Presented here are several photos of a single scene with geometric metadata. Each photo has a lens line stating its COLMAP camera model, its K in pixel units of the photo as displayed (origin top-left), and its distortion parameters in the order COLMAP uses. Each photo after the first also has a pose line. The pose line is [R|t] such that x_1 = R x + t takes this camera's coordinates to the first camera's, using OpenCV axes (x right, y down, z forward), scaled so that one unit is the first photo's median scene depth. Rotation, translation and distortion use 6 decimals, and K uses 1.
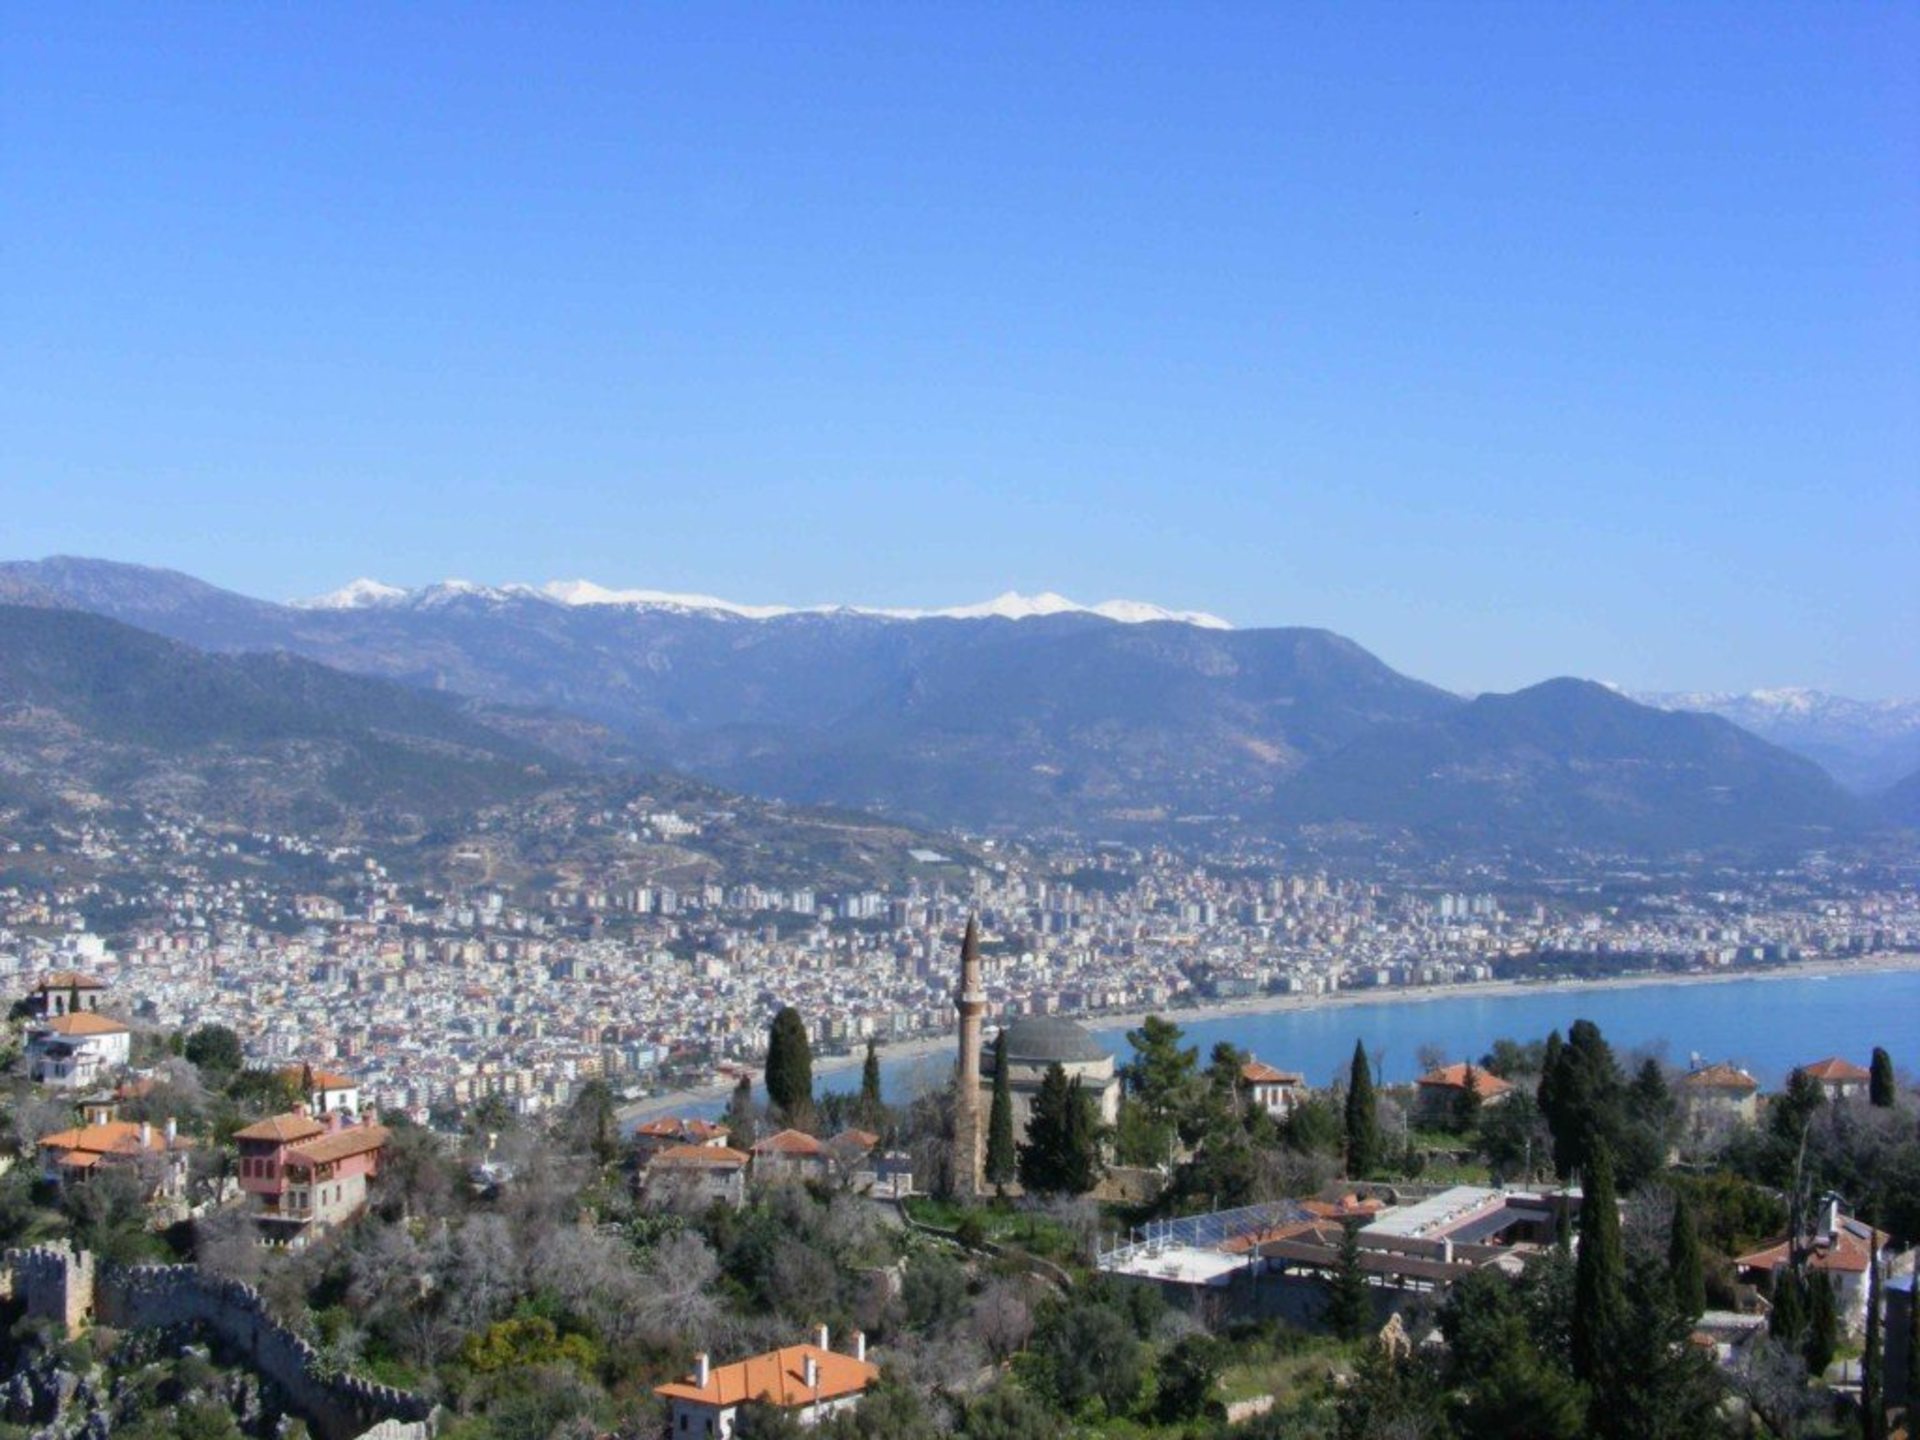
lens RADIAL K [[2448.3, 0, 995.6], [0, 2448.3, 719.4], [0, 0, 1]] dist [-0.209448, 0.320642]
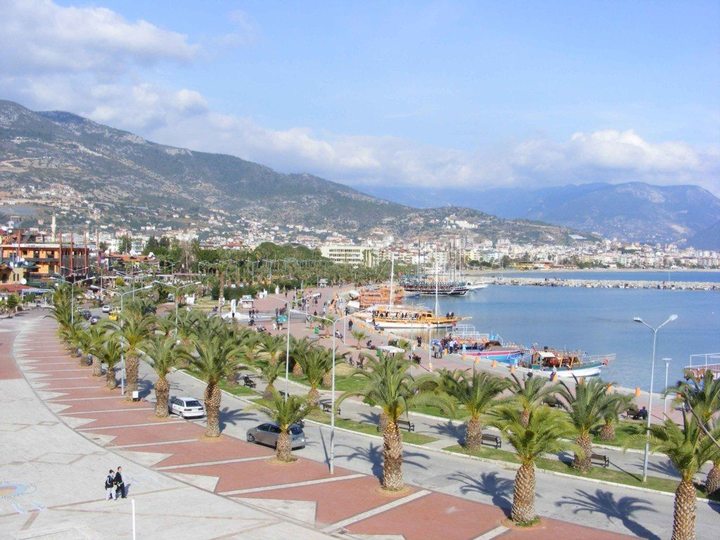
lens RADIAL K [[836.2, 0, 372.4], [0, 836.2, 270.2], [0, 0, 1]] dist [-0.234965, 0.215622]
pose [[0.975670, 0.003765, -0.219214, -0.043809], [0.004651, 0.999272, 0.037864, 0.054822], [0.219197, -0.037963, 0.974942, 0.201674]]
